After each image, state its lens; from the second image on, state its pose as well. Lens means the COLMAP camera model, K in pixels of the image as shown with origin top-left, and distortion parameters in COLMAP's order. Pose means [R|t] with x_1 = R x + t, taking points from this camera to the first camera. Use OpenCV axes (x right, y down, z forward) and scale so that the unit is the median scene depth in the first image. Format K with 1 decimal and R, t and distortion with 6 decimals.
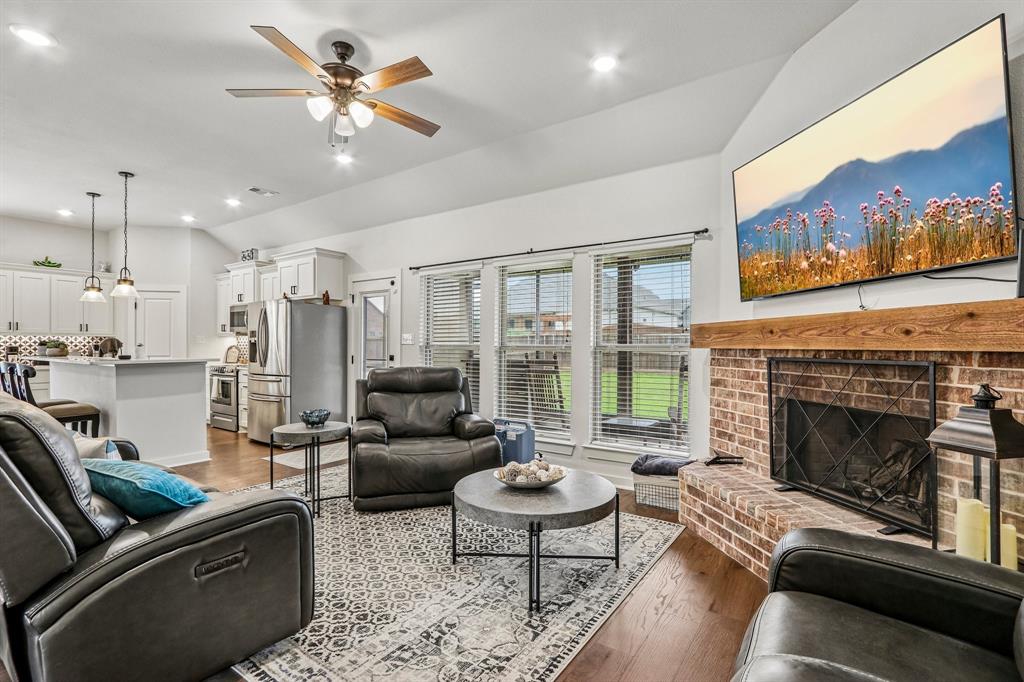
lens RADIAL K [[472.6, 0, 516.1], [0, 472.6, 345.5], [0, 0, 1]] dist [-0.010591, 0.001629]
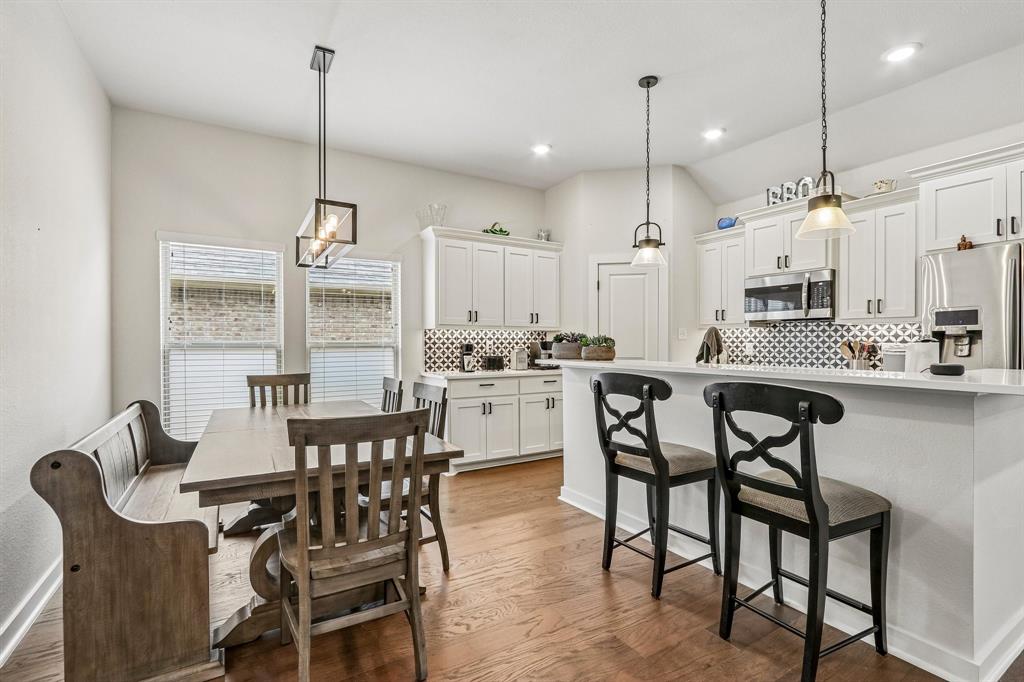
lens RADIAL K [[472.6, 0, 515.9], [0, 472.6, 347.0], [0, 0, 1]] dist [-0.010591, 0.001629]
pose [[0.912195, 0.001872, -0.409751, -0.675442], [0.000423, 0.999985, 0.005510, 0.002250], [0.409755, -0.005200, 0.912181, 0.335464]]
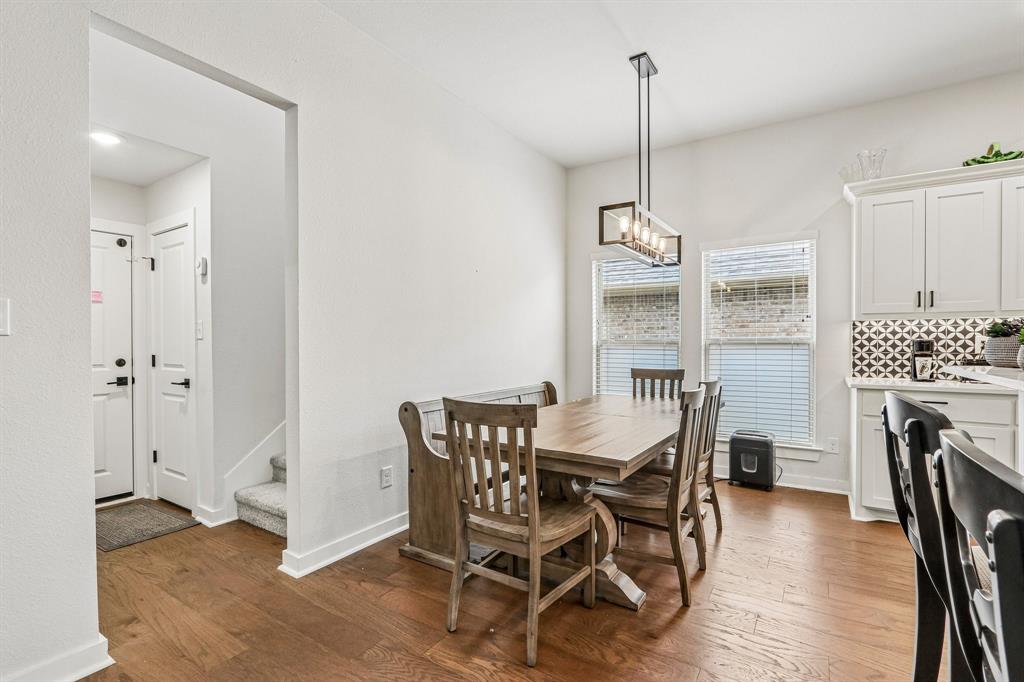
lens RADIAL K [[472.6, 0, 519.9], [0, 472.6, 347.2], [0, 0, 1]] dist [-0.010591, 0.001629]
pose [[0.037462, 0.011980, -0.999226, -0.567203], [0.001010, 0.999927, 0.012026, 0.002709], [0.999298, -0.001460, 0.037447, 0.527918]]
